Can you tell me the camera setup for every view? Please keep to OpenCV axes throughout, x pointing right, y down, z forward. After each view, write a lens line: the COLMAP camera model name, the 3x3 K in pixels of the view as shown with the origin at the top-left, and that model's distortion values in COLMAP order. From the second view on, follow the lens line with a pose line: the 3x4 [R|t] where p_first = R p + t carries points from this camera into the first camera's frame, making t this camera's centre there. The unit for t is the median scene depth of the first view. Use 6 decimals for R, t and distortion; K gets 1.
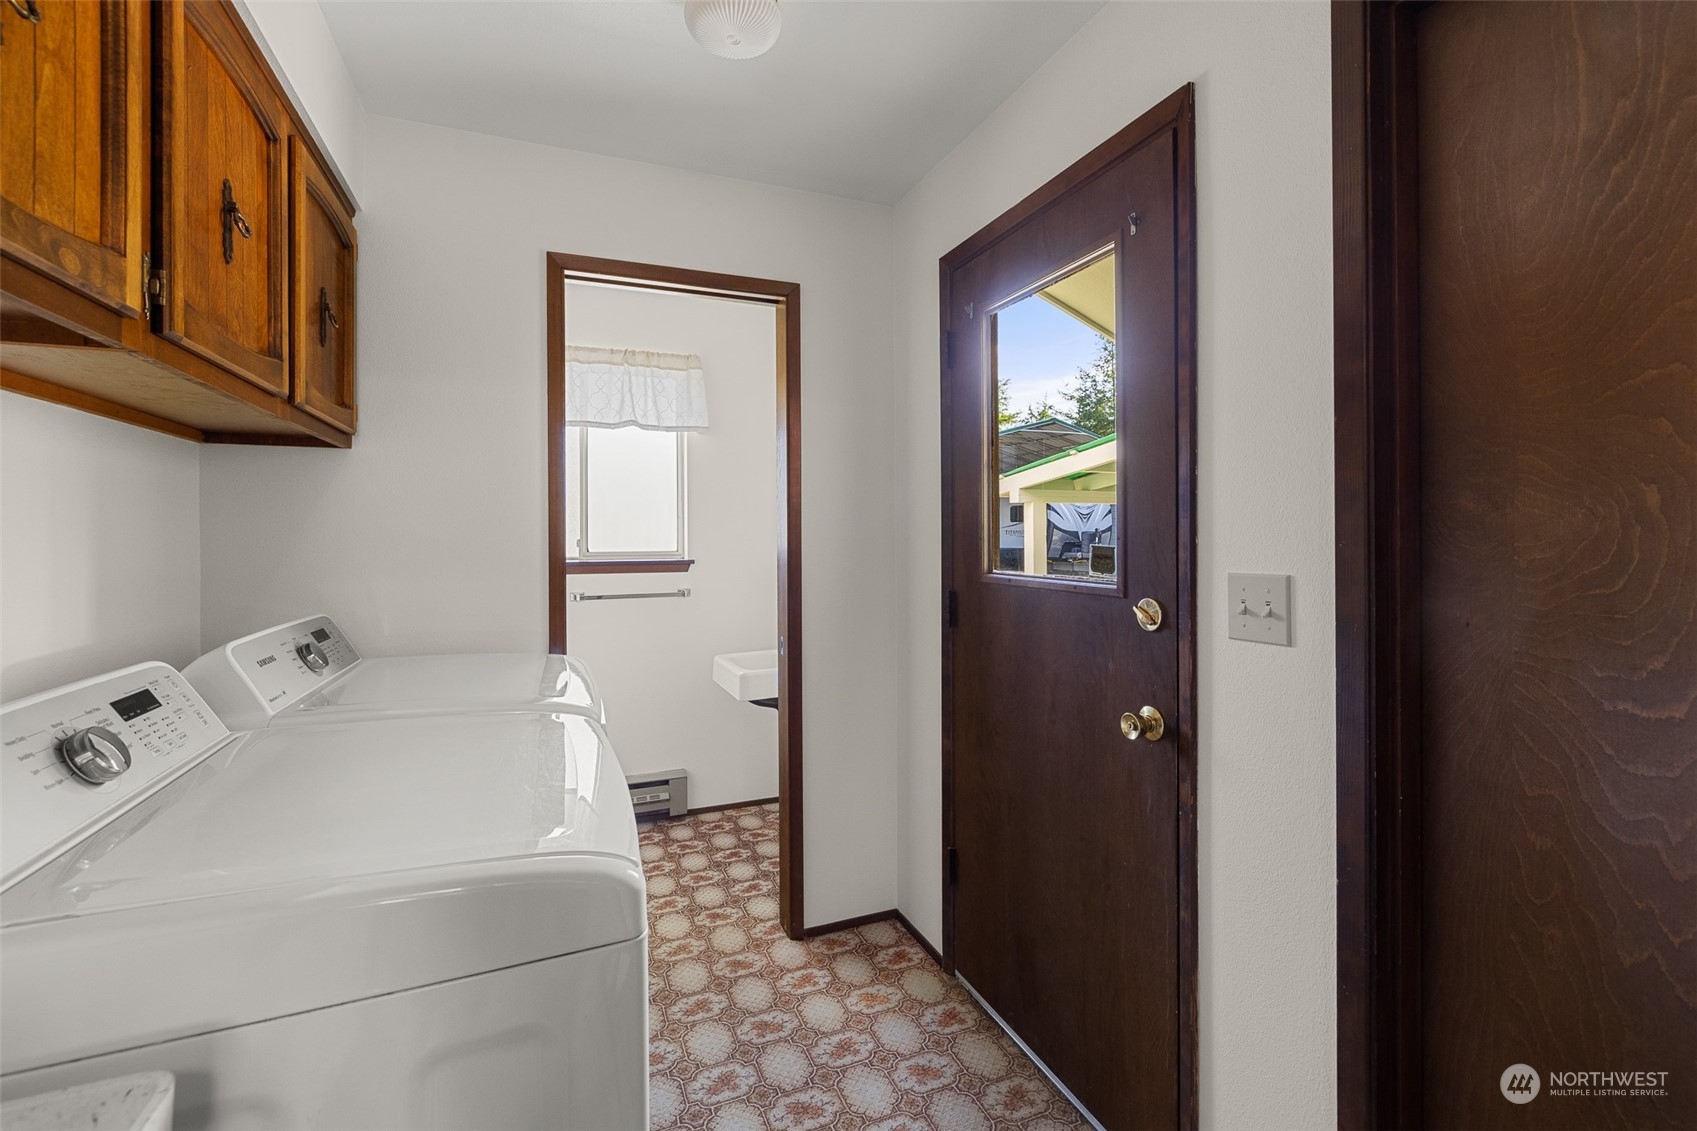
lens RADIAL K [[725.1, 0, 849.2], [0, 725.1, 539.2], [0, 0, 1]] dist [-0.000010, 0.000765]
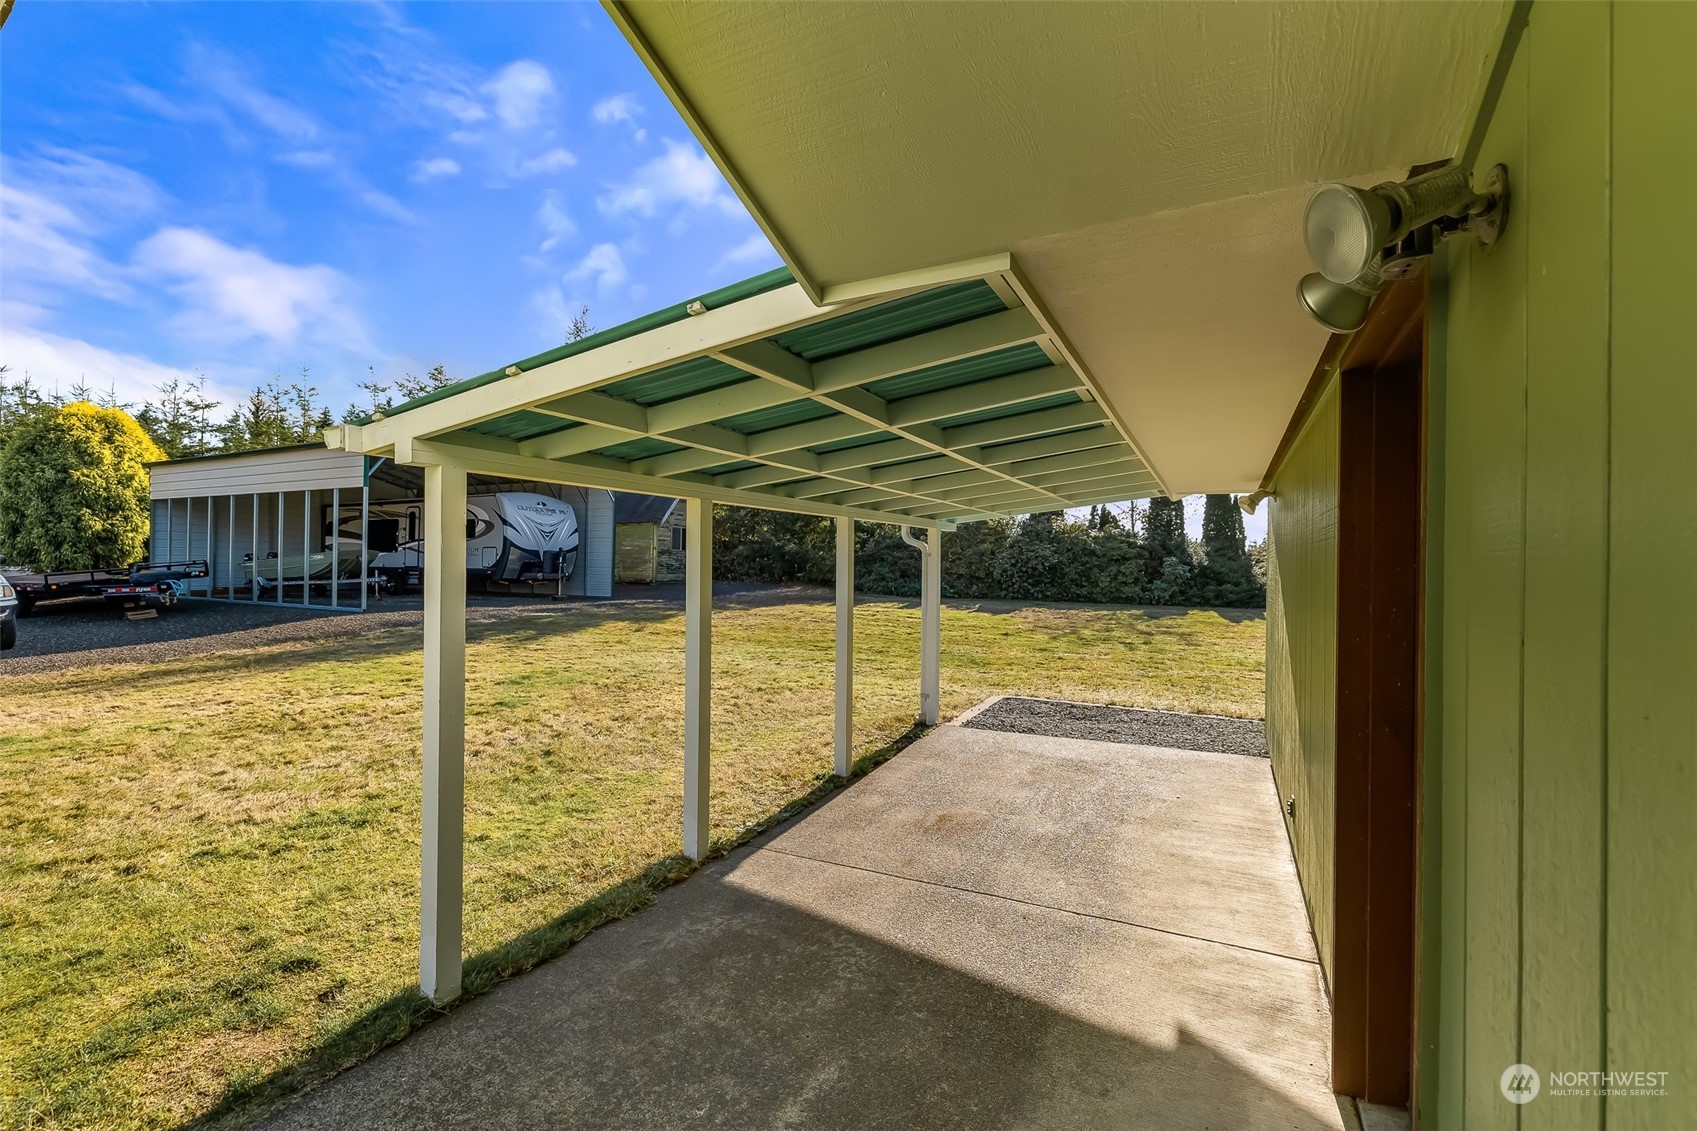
lens RADIAL K [[721.5, 0, 832.3], [0, 721.5, 561.2], [0, 0, 1]] dist [0.000329, 0.000163]
pose [[0.769296, 0.013362, 0.638752, 0.151061], [-0.013924, 0.999894, -0.004146, 0.007685], [-0.638740, -0.005705, 0.769401, 0.493955]]
